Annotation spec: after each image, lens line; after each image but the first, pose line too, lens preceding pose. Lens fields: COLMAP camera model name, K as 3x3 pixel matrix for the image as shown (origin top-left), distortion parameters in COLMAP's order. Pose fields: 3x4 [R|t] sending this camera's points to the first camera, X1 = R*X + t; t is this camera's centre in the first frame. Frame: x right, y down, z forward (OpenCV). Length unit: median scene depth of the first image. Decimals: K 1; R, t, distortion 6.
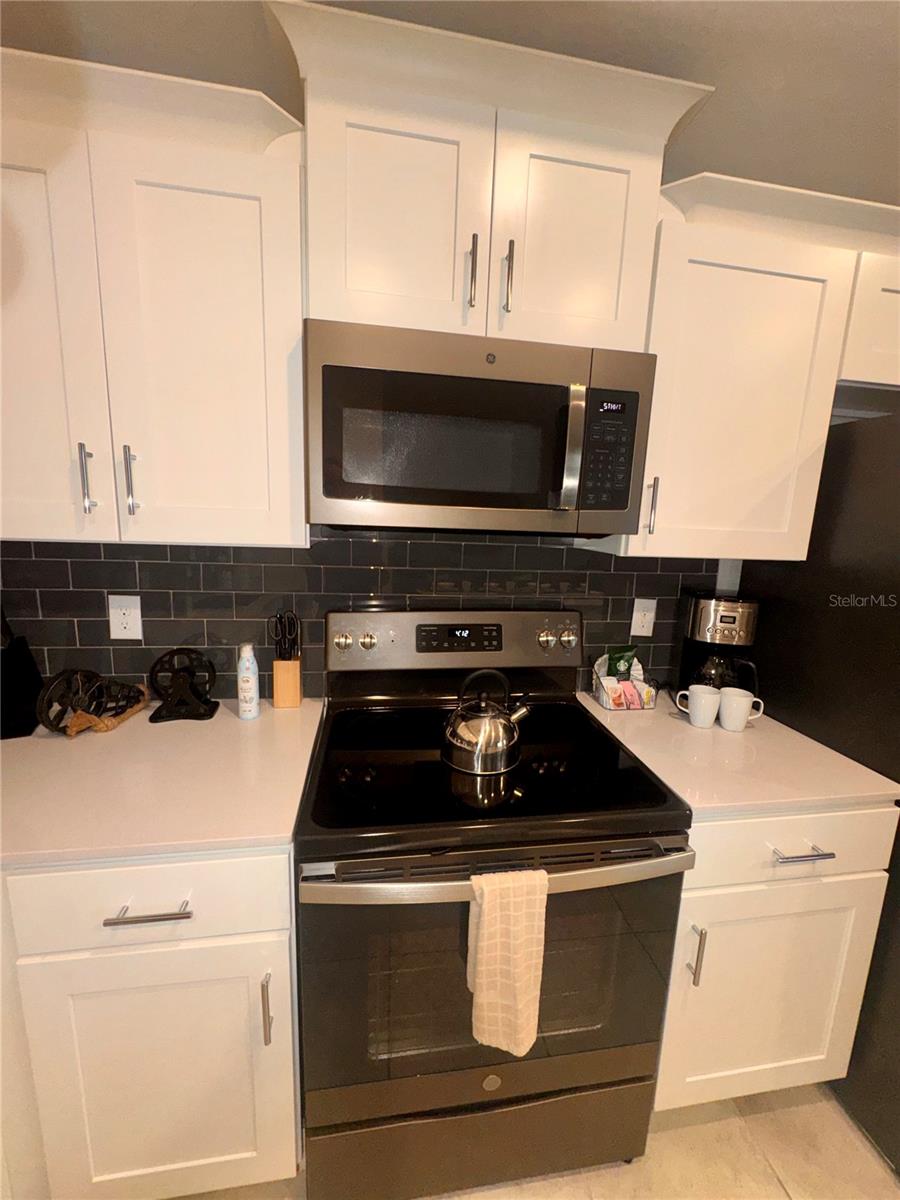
lens RADIAL K [[478.6, 0, 450.8], [0, 478.6, 599.6], [0, 0, 1]] dist [-0.004464, 0.000434]
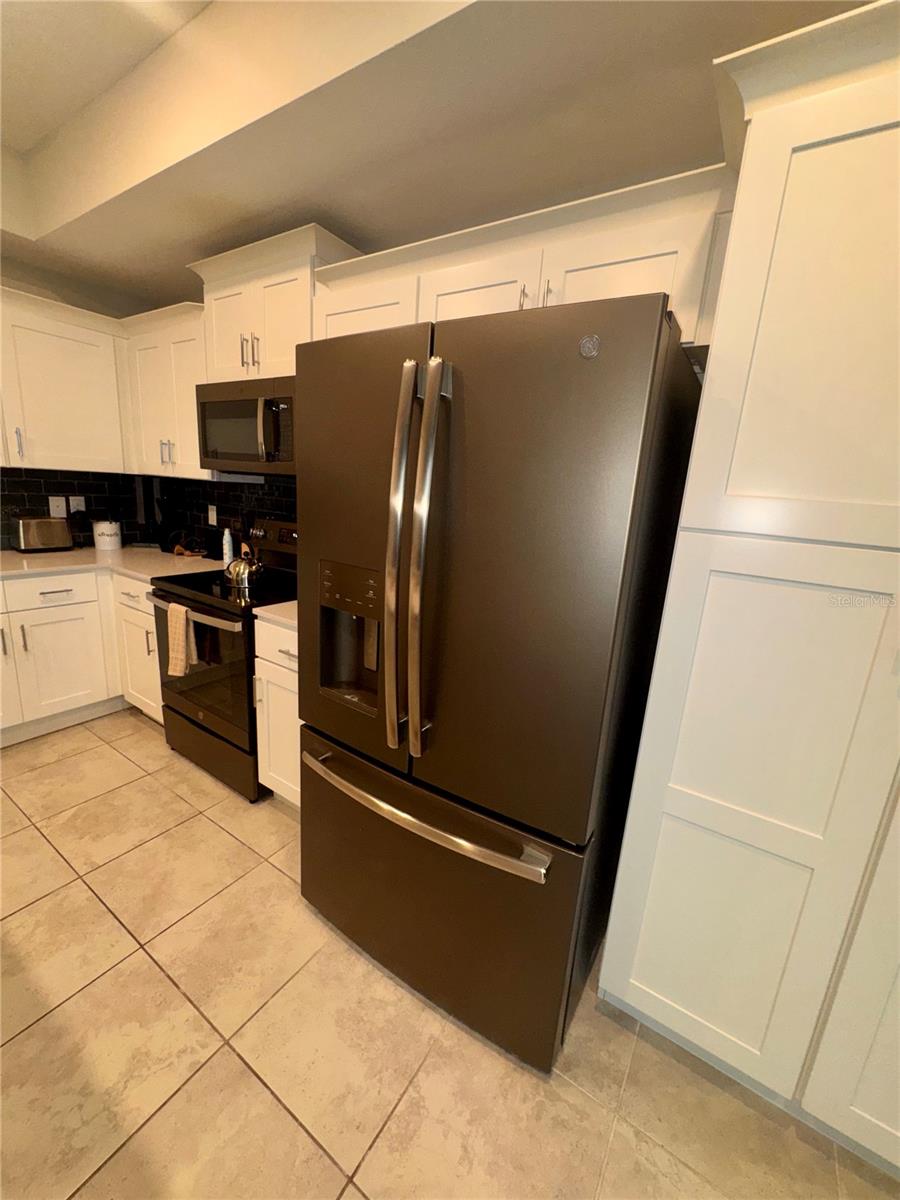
lens RADIAL K [[478.6, 0, 453.1], [0, 478.6, 598.7], [0, 0, 1]] dist [-0.004464, 0.000434]
pose [[0.741008, 0.166383, -0.650557, 2.001432], [-0.155800, 0.984979, 0.074452, 0.093755], [0.653172, 0.046188, 0.755799, 0.033688]]
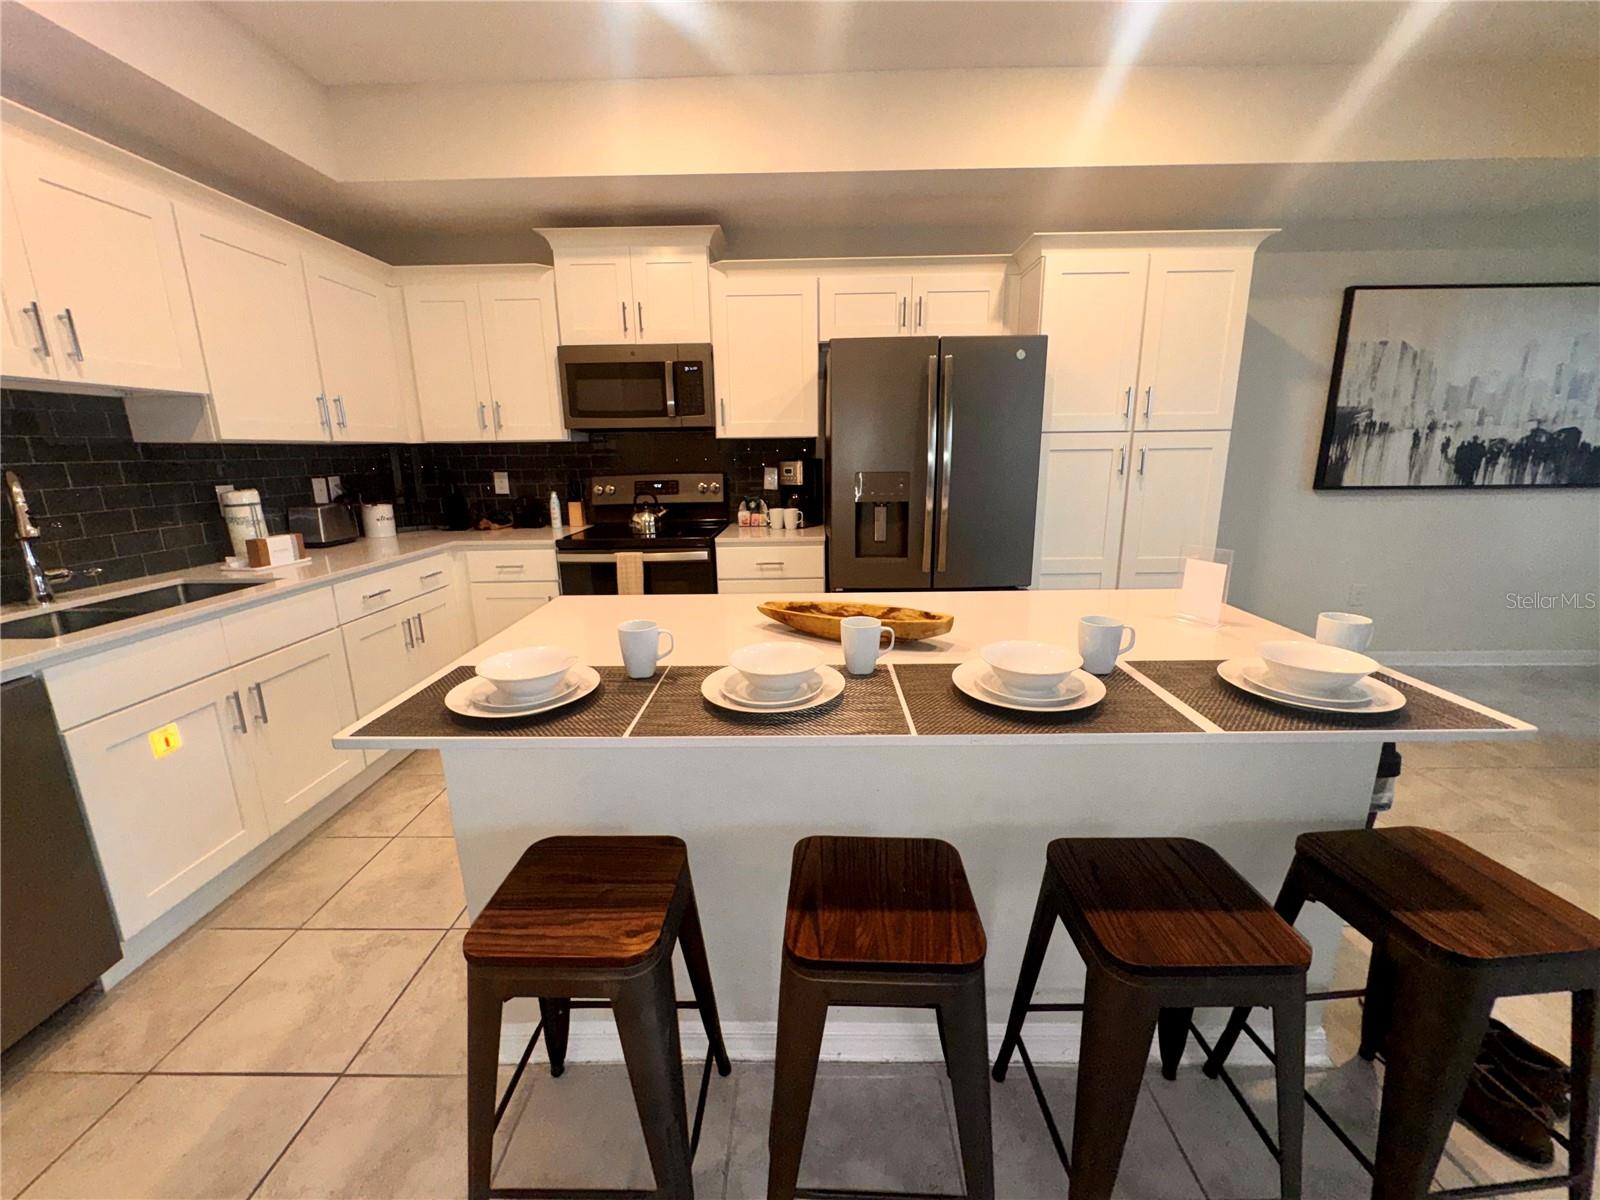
lens RADIAL K [[638.1, 0, 800.0], [0, 638.1, 597.9], [0, 0, 1]] dist [-0.004464, 0.000434]
pose [[0.982951, -0.009488, -0.183620, 1.252276], [0.019481, 0.998420, 0.052698, 0.472125], [0.182830, -0.055377, 0.981584, -1.720707]]
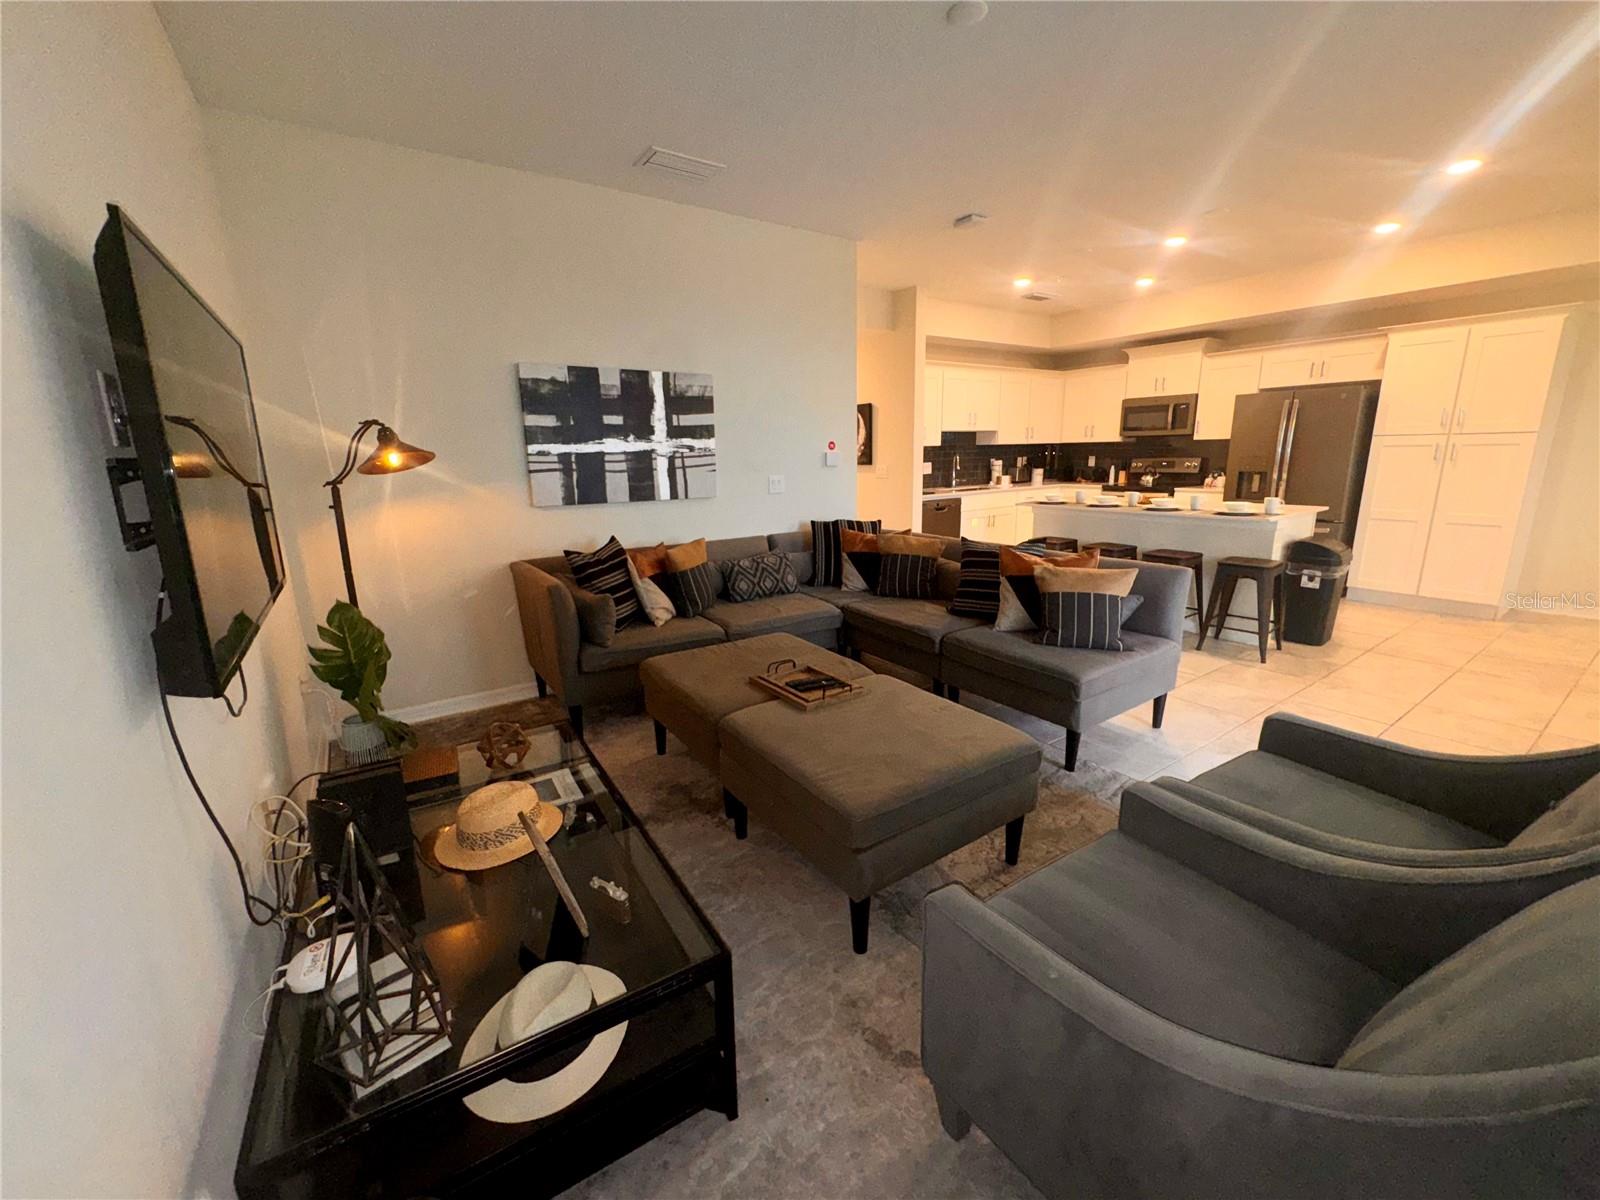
lens RADIAL K [[638.1, 0, 800.0], [0, 638.1, 601.5], [0, 0, 1]] dist [-0.004464, 0.000434]
pose [[0.425838, 0.163340, -0.889934, 4.159732], [-0.117536, 0.985222, 0.124588, 1.028035], [0.897133, 0.051545, 0.438743, -4.519239]]
